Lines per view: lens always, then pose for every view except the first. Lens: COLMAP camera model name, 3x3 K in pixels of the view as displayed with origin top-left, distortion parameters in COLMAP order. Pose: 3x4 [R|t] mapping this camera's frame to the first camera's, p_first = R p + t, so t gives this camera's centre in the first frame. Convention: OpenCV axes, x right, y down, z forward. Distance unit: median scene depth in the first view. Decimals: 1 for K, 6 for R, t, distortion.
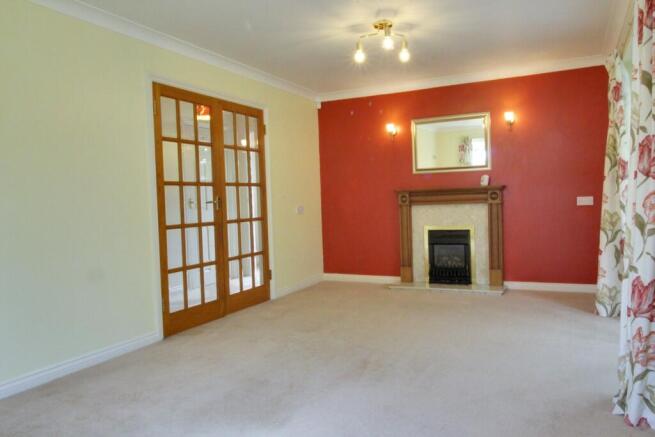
lens RADIAL K [[514.1, 0, 341.4], [0, 514.1, 222.6], [0, 0, 1]] dist [0.038377, -0.010843]
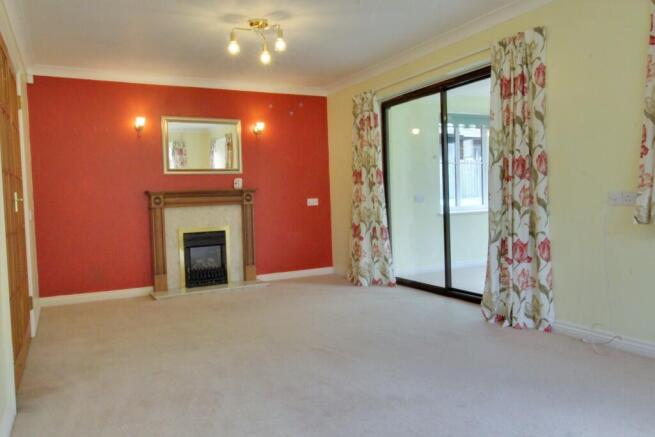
lens RADIAL K [[514.1, 0, 336.0], [0, 514.1, 222.9], [0, 0, 1]] dist [0.038377, -0.010843]
pose [[0.582906, -0.031290, 0.811937, -0.459784], [0.051095, 0.998692, 0.001805, 0.008443], [-0.810932, 0.040434, 0.583742, 0.210847]]
